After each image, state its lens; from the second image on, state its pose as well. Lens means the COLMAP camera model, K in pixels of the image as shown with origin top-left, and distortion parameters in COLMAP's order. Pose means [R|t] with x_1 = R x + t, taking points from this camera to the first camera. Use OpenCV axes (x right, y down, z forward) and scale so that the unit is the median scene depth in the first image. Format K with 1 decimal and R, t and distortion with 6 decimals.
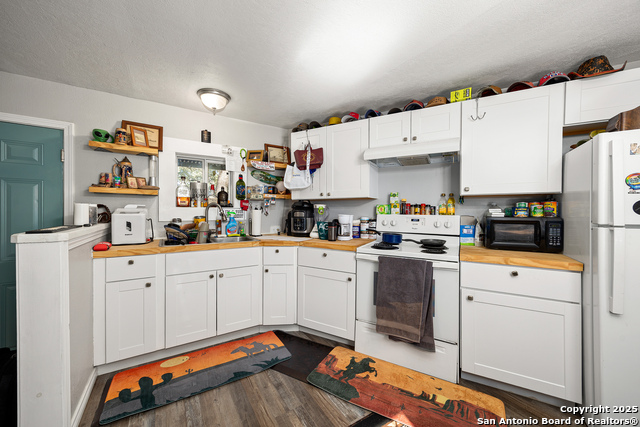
lens RADIAL K [[247.9, 0, 320.0], [0, 247.9, 213.5], [0, 0, 1]] dist [-0.000357, 0.000072]
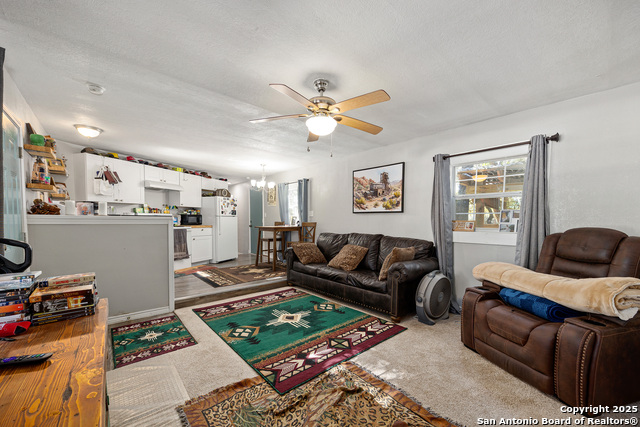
lens RADIAL K [[257.4, 0, 328.6], [0, 257.4, 235.0], [0, 0, 1]] dist [0.000484, 0.000048]
pose [[-0.166010, -0.062977, 0.984111, -2.344620], [-0.000164, 0.997960, 0.063836, 0.056562], [-0.986124, 0.010436, -0.165681, -0.137313]]
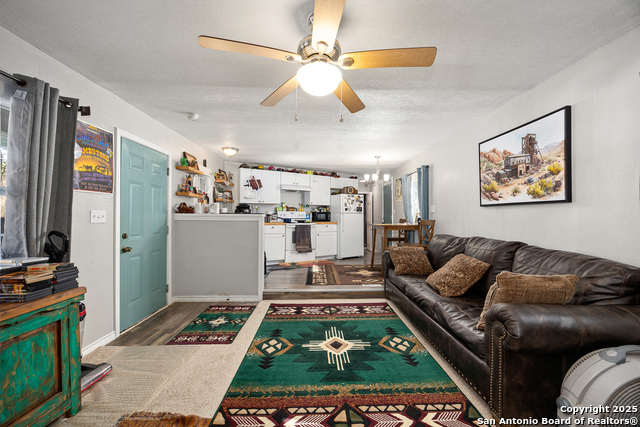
lens RADIAL K [[247.9, 0, 320.0], [0, 247.9, 213.5], [0, 0, 1]] dist [-0.000357, 0.000072]
pose [[0.515460, 0.004925, 0.856899, -1.866077], [0.004879, 0.999950, -0.008683, 0.058262], [-0.856900, 0.008657, 0.515410, -0.649713]]
